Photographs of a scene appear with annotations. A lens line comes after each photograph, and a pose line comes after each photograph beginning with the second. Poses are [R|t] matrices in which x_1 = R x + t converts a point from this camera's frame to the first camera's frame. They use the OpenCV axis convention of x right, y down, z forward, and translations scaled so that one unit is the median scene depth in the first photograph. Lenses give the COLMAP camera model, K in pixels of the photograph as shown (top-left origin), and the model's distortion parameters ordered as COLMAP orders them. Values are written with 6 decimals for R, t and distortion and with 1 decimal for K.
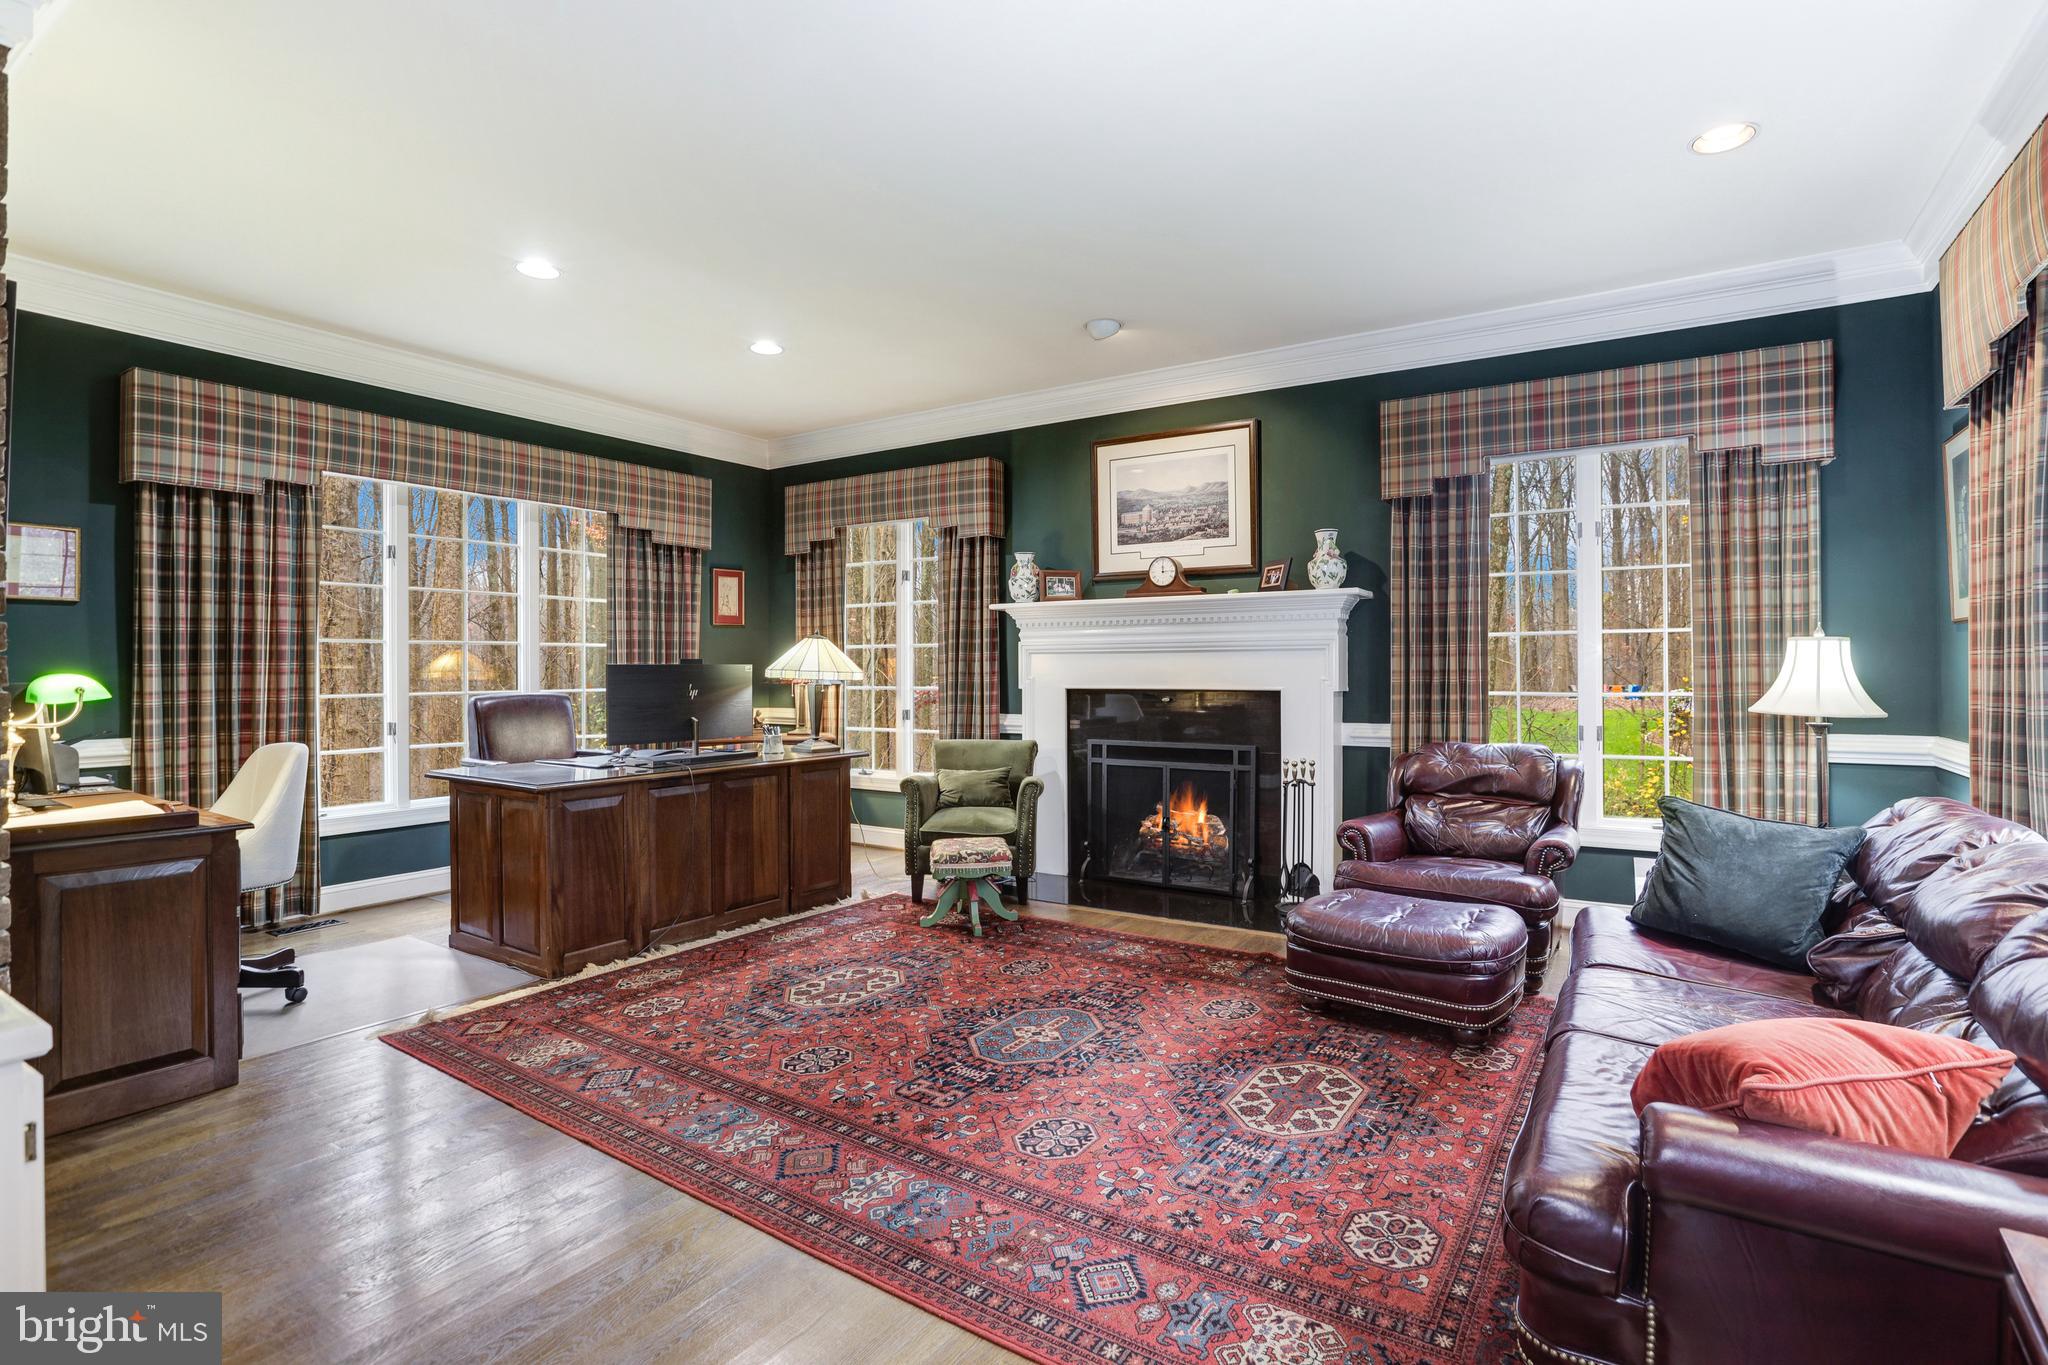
lens RADIAL K [[978.8, 0, 1042.3], [0, 978.8, 663.7], [0, 0, 1]] dist [-0.059631, 0.028947]
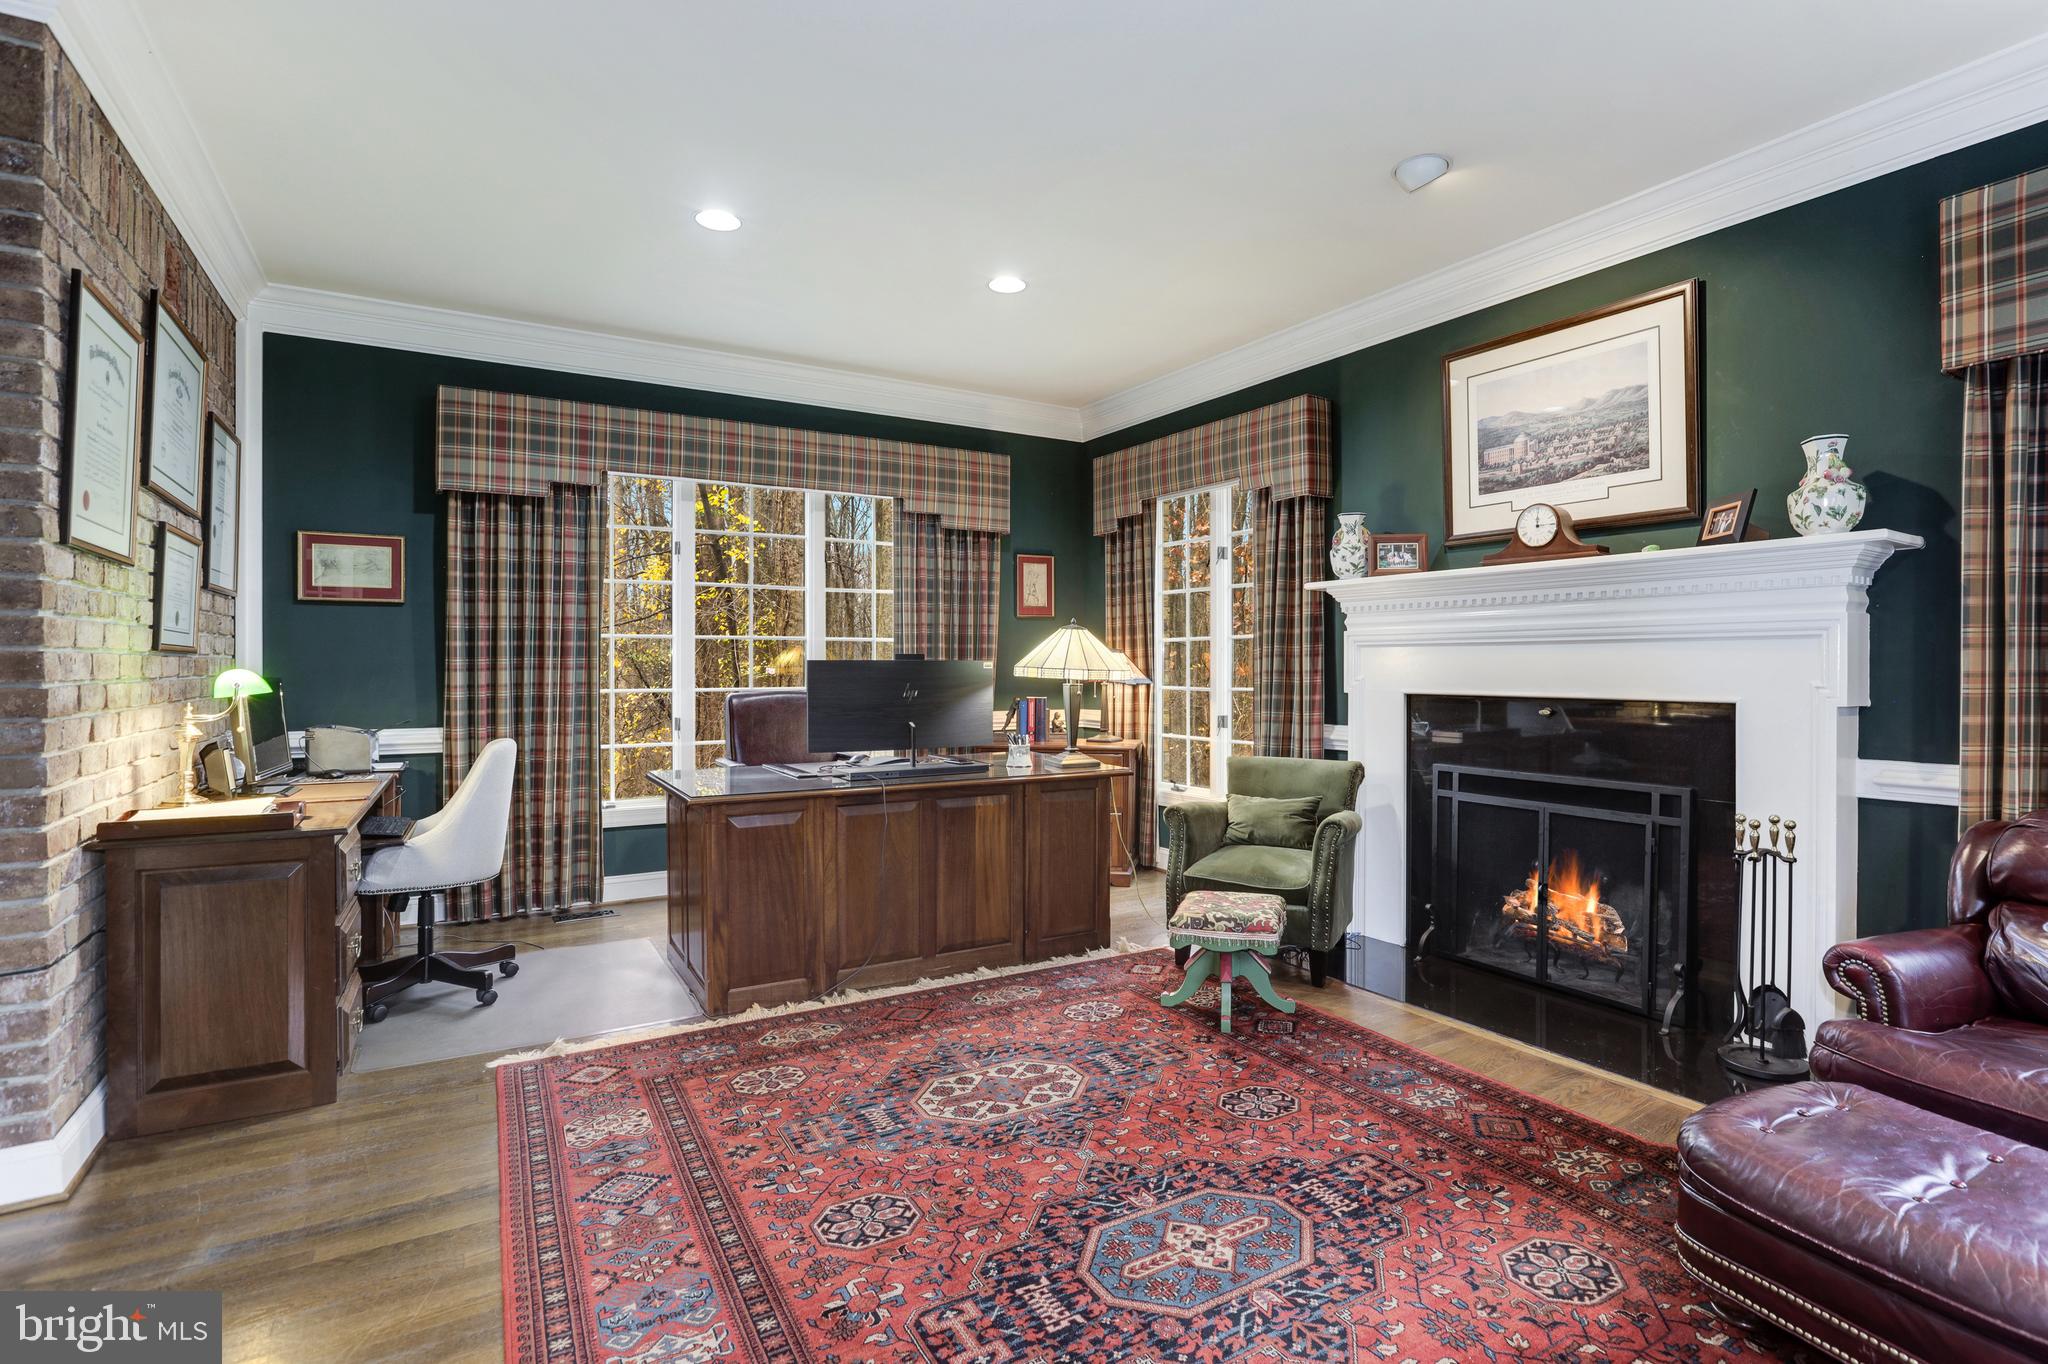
lens RADIAL K [[978.8, 0, 1042.3], [0, 978.8, 663.2], [0, 0, 1]] dist [-0.059631, 0.028947]
pose [[0.899515, 0.002299, -0.436884, 0.122289], [-0.000698, 0.999992, 0.003827, 0.000000], [0.436890, -0.003137, 0.899510, 0.276287]]
